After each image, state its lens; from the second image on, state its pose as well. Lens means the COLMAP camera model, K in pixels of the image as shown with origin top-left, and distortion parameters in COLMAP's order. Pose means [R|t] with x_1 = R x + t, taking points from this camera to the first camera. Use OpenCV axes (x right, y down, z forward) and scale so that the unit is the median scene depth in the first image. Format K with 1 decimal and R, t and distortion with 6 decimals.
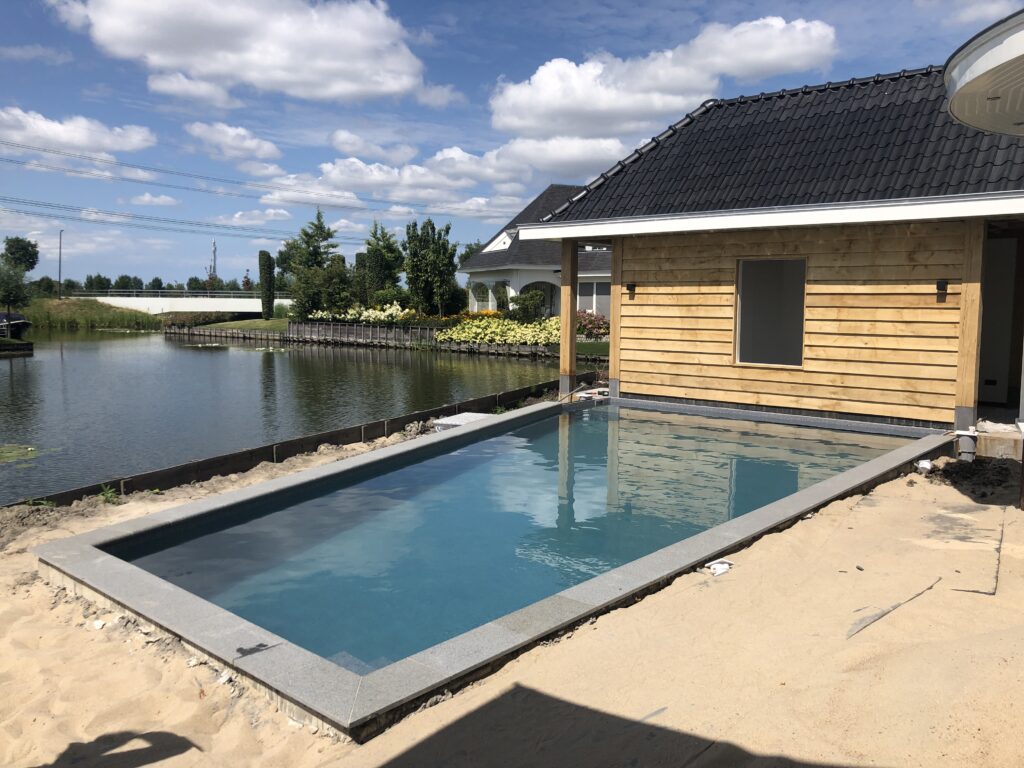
lens RADIAL K [[824.6, 0, 514.0], [0, 824.6, 386.2], [0, 0, 1]] dist [0.045043, -0.035754]
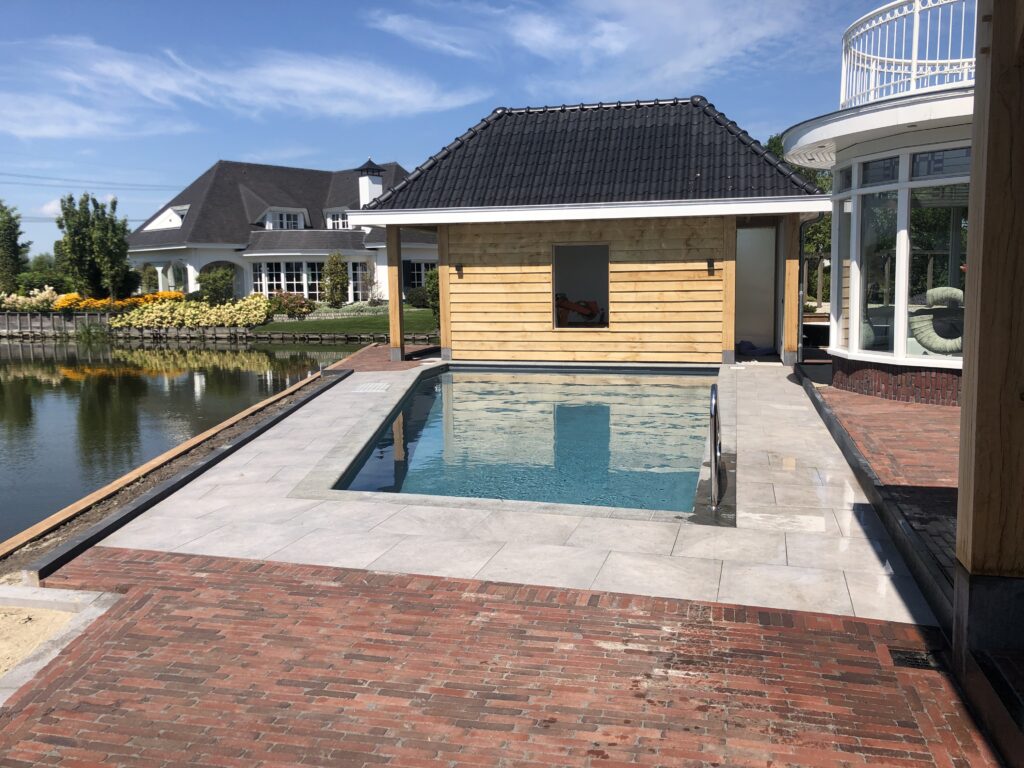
lens RADIAL K [[824.6, 0, 512.0], [0, 824.6, 384.9], [0, 0, 1]] dist [0.045043, -0.035754]
pose [[0.905836, -0.077118, 0.416549, -0.313028], [0.066154, 0.996978, 0.040715, 0.001257], [-0.418431, -0.009325, 0.908201, -0.093256]]
